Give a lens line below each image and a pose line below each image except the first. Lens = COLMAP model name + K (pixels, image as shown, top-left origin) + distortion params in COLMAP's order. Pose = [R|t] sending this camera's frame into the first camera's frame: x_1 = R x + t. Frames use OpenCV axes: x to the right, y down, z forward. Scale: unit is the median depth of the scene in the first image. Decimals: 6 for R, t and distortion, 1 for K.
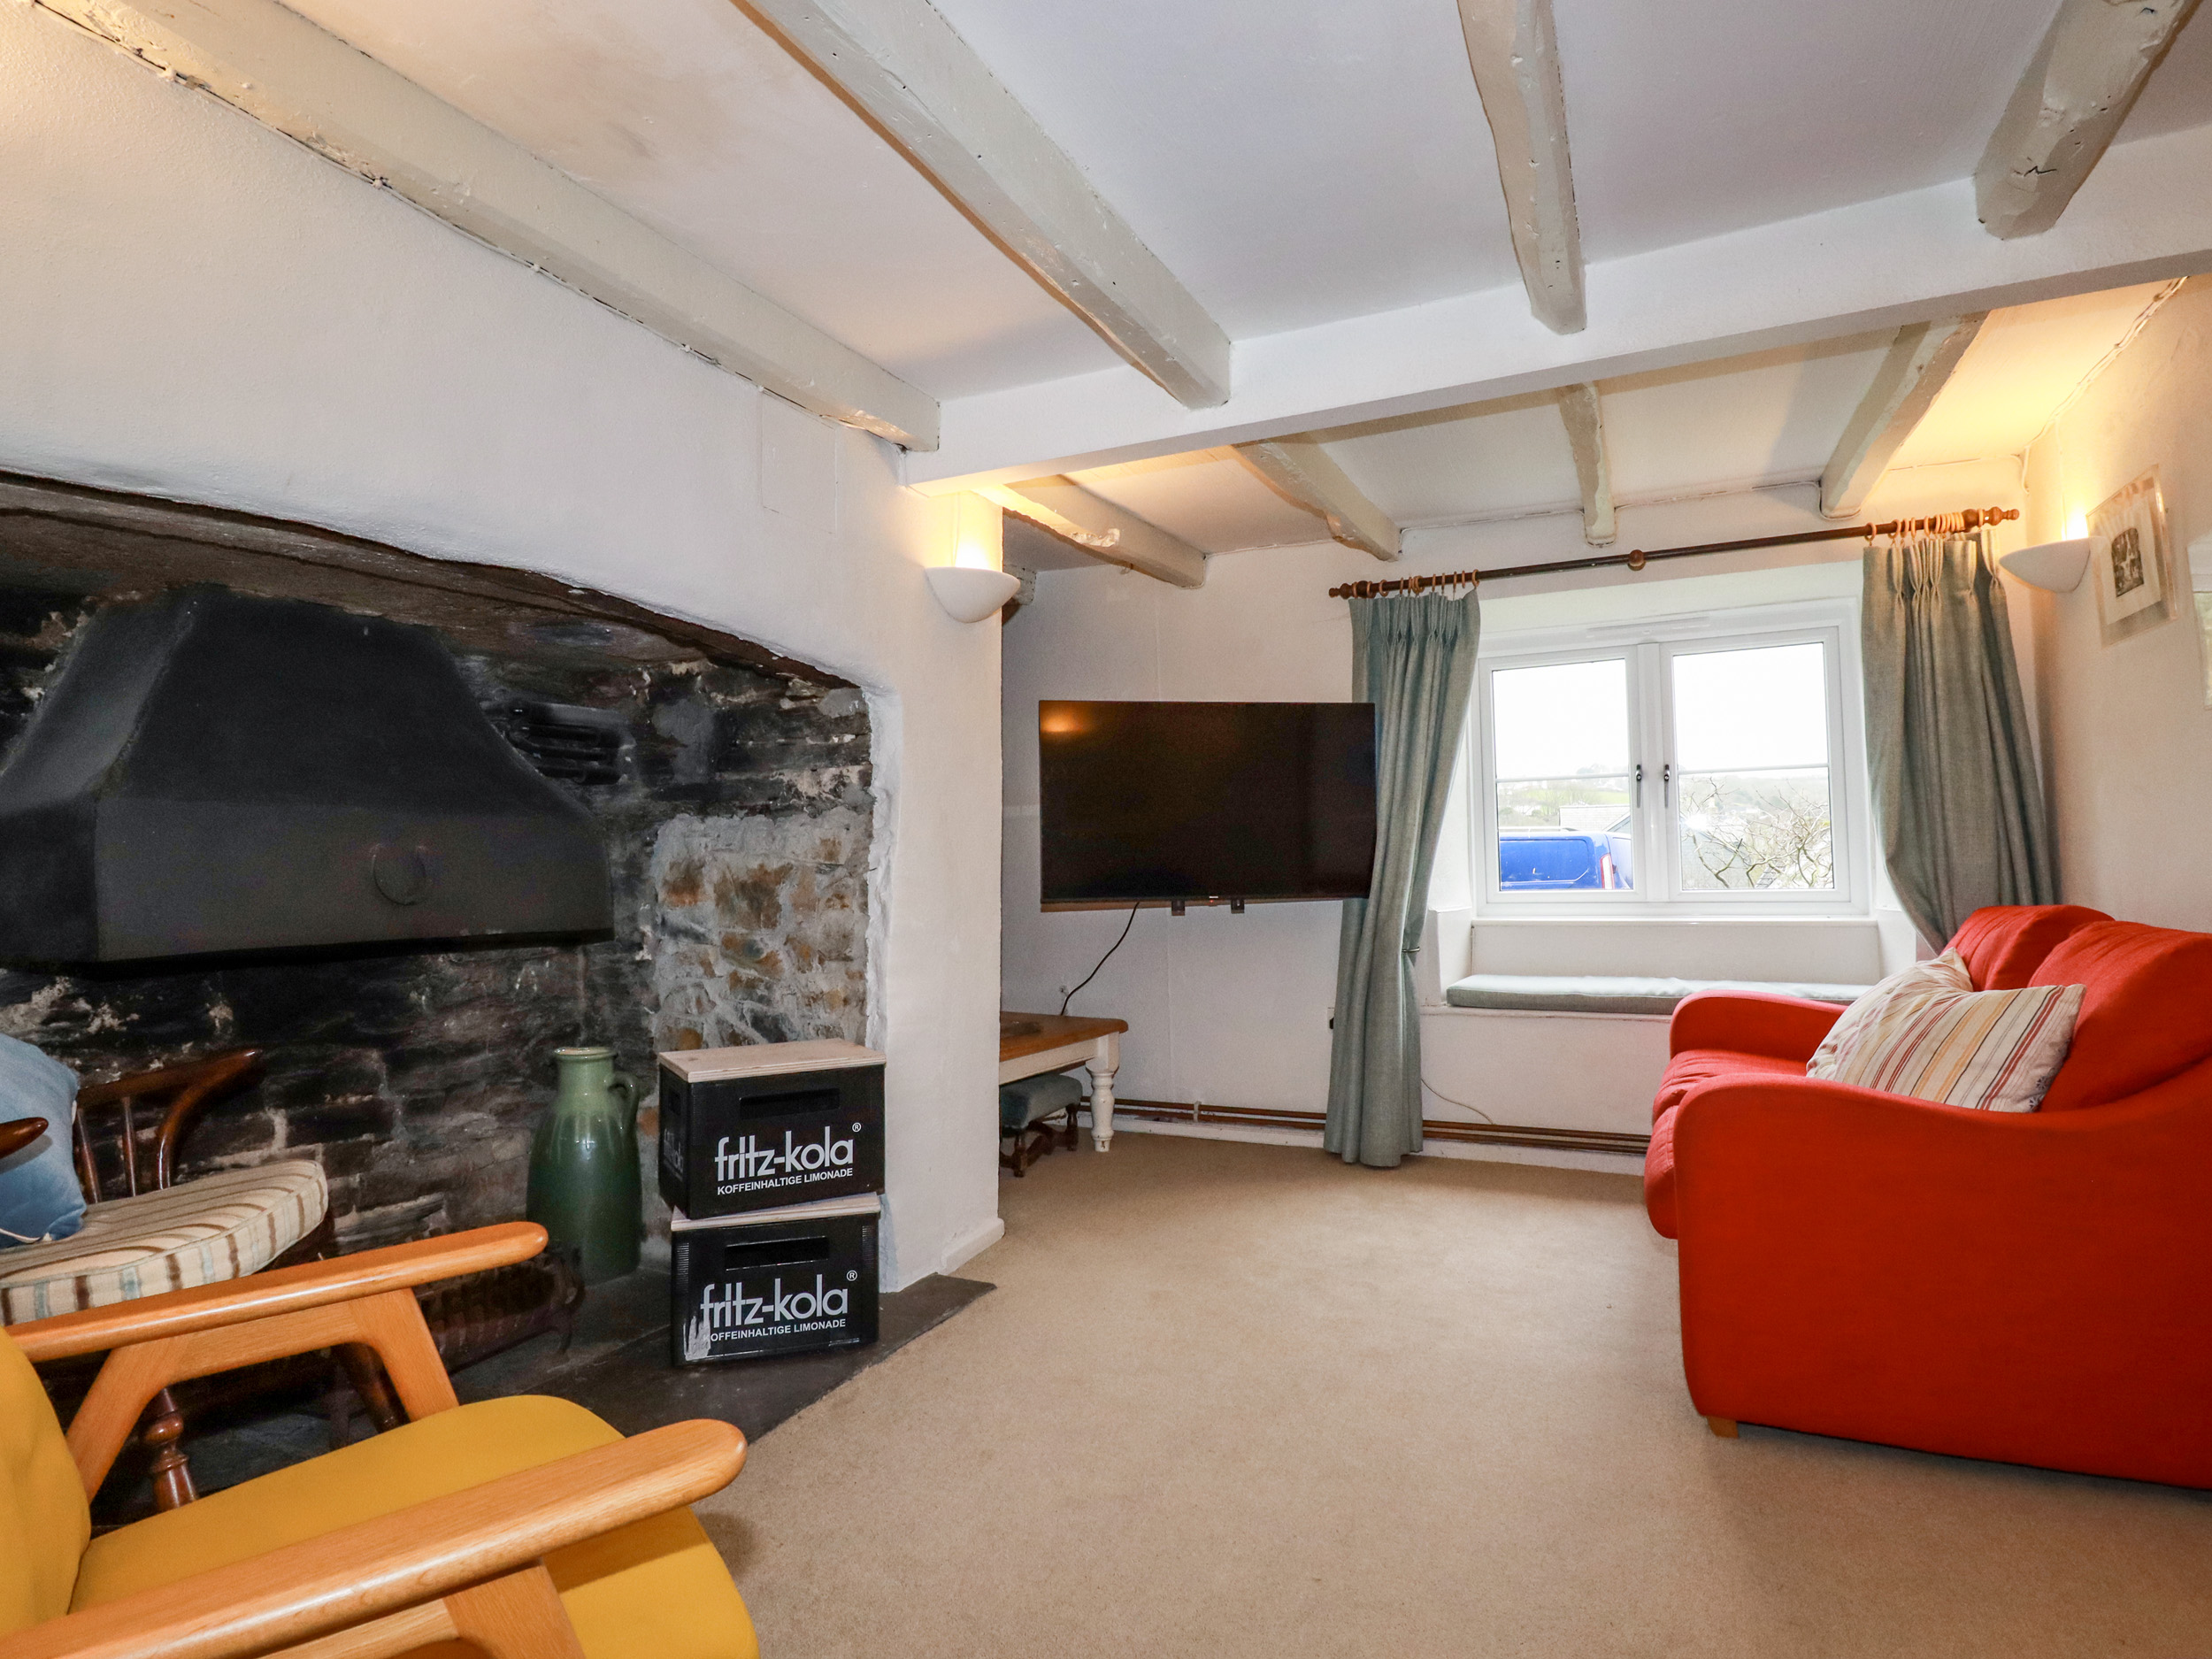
lens RADIAL K [[1142.0, 0, 1100.9], [0, 1142.0, 820.9], [0, 0, 1]] dist [-0.001318, -0.013305]
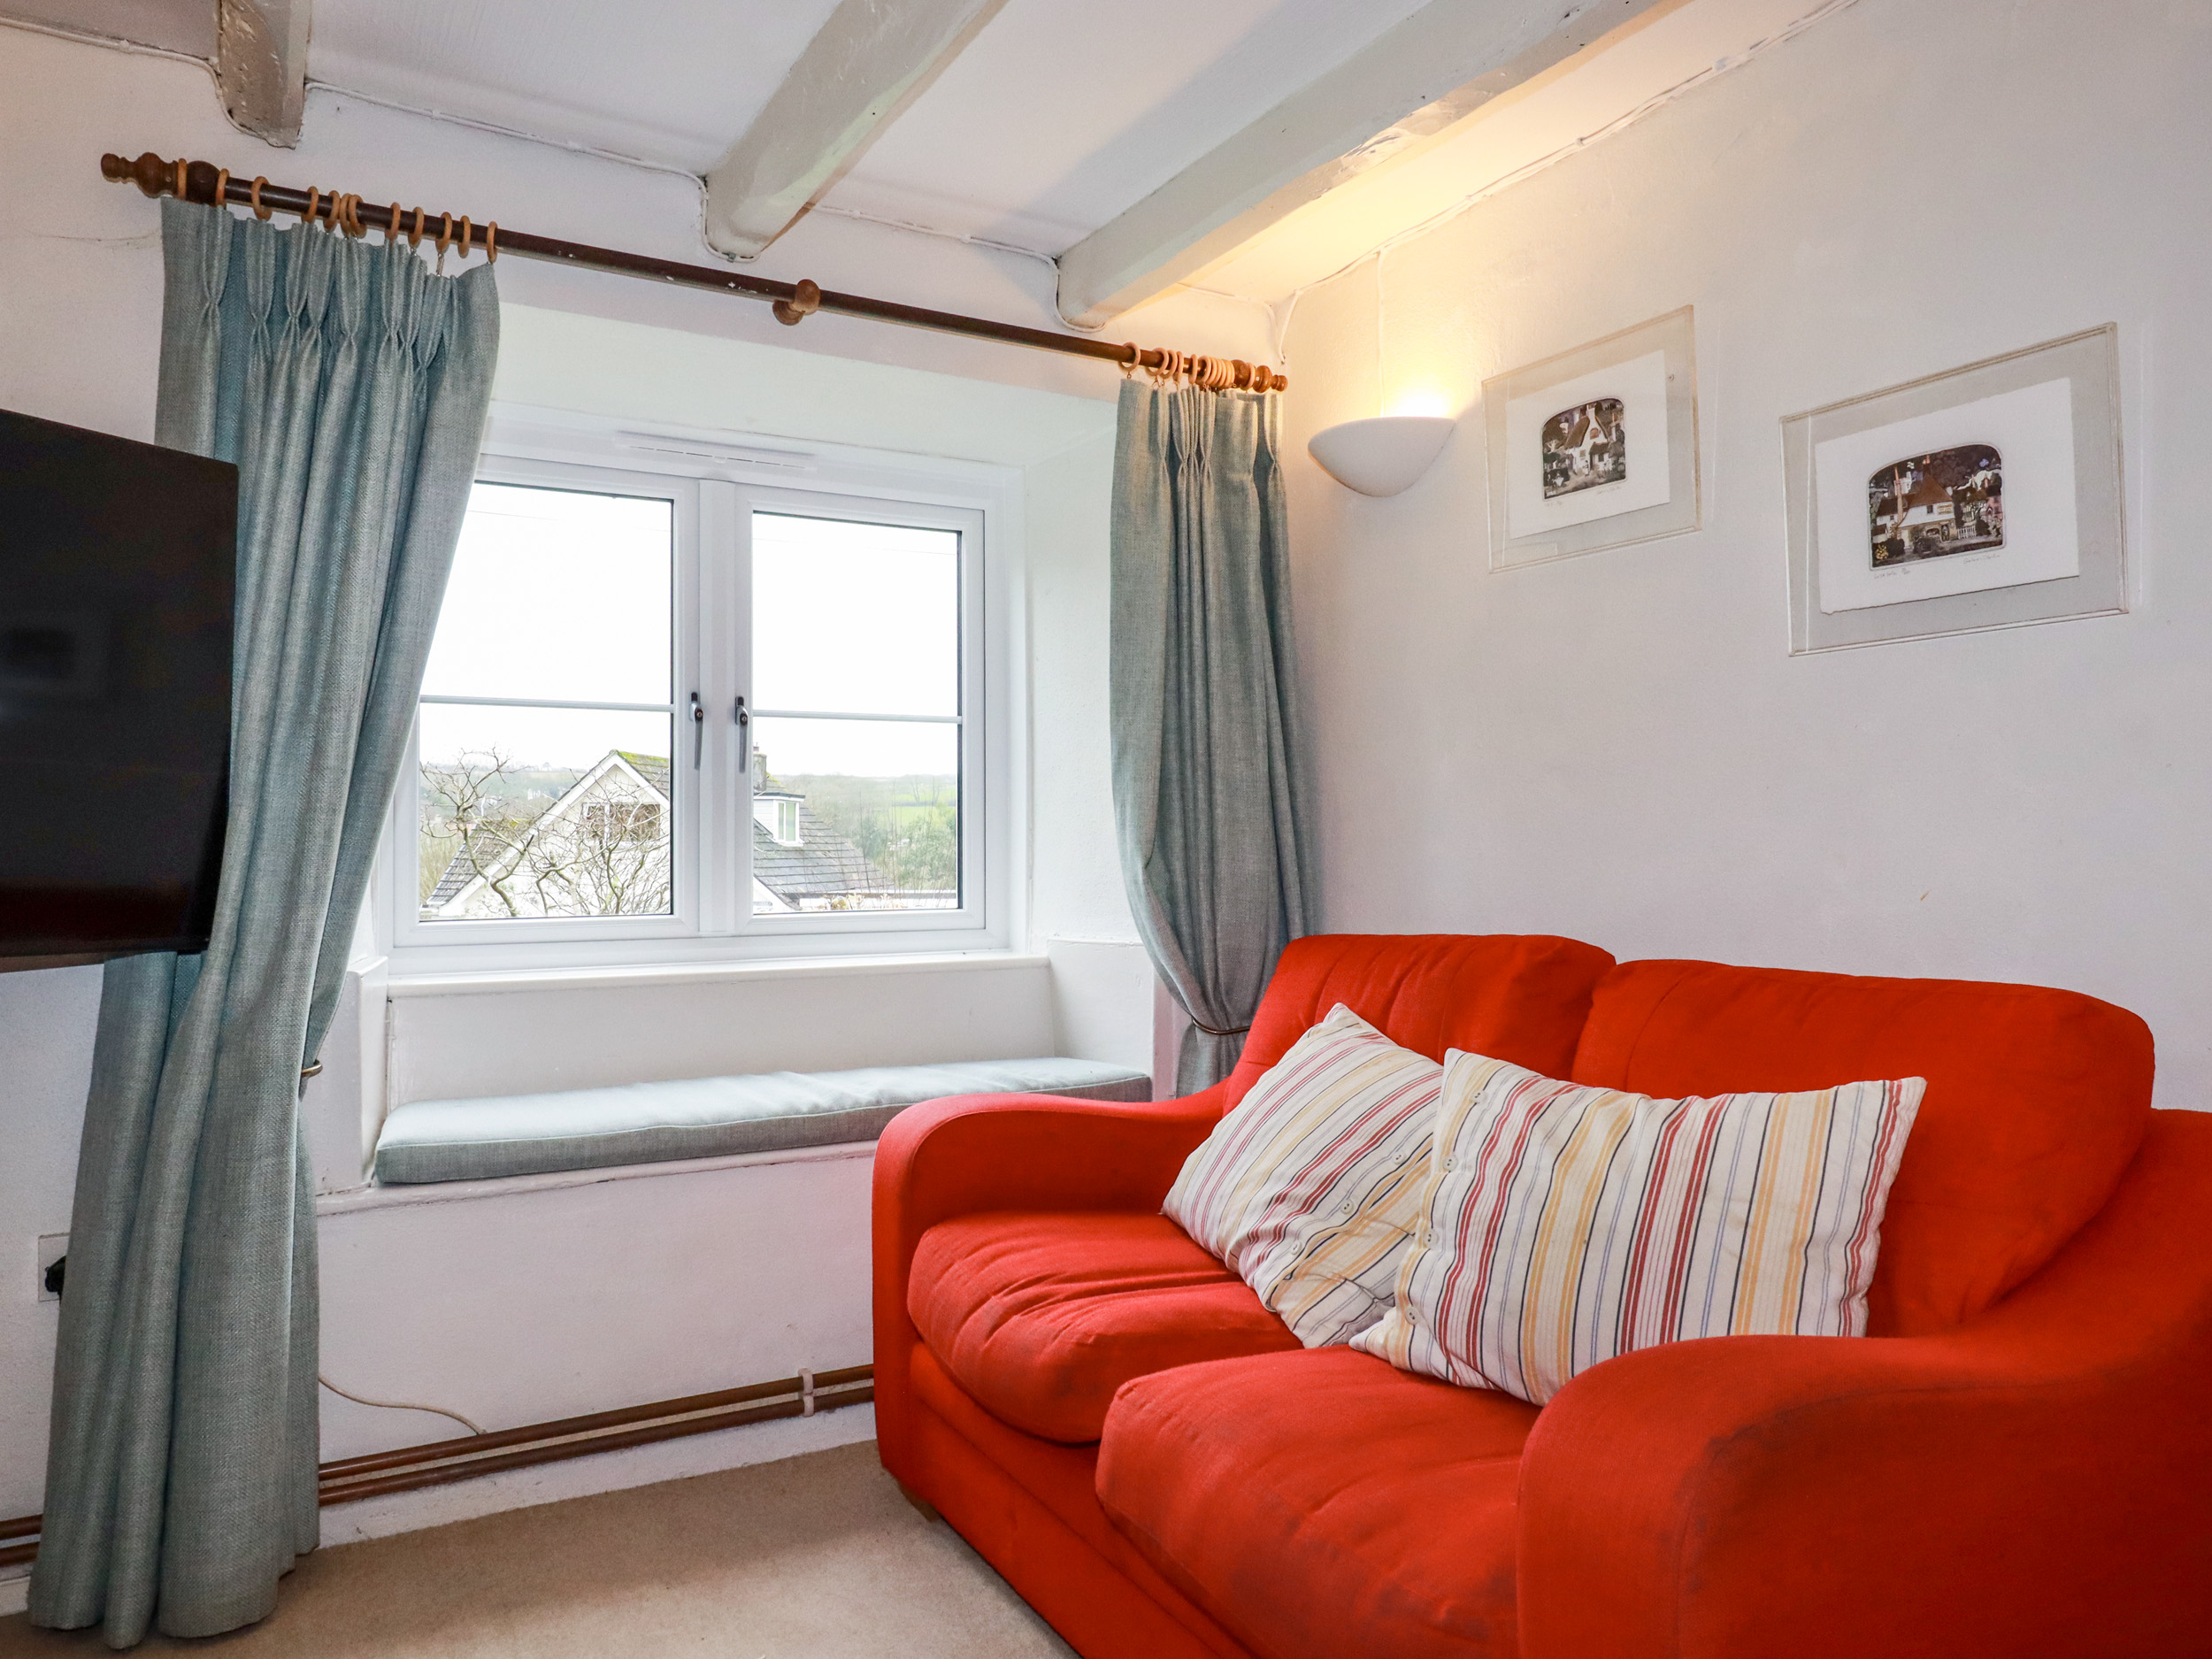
lens RADIAL K [[1483.1, 0, 1107.6], [0, 1483.1, 821.8], [0, 0, 1]] dist [-0.001623, -0.007059]
pose [[0.572288, 0.034454, 0.819329, -0.008807], [-0.038352, 0.999148, -0.015227, 0.019278], [-0.819155, -0.022709, 0.573122, 0.452978]]
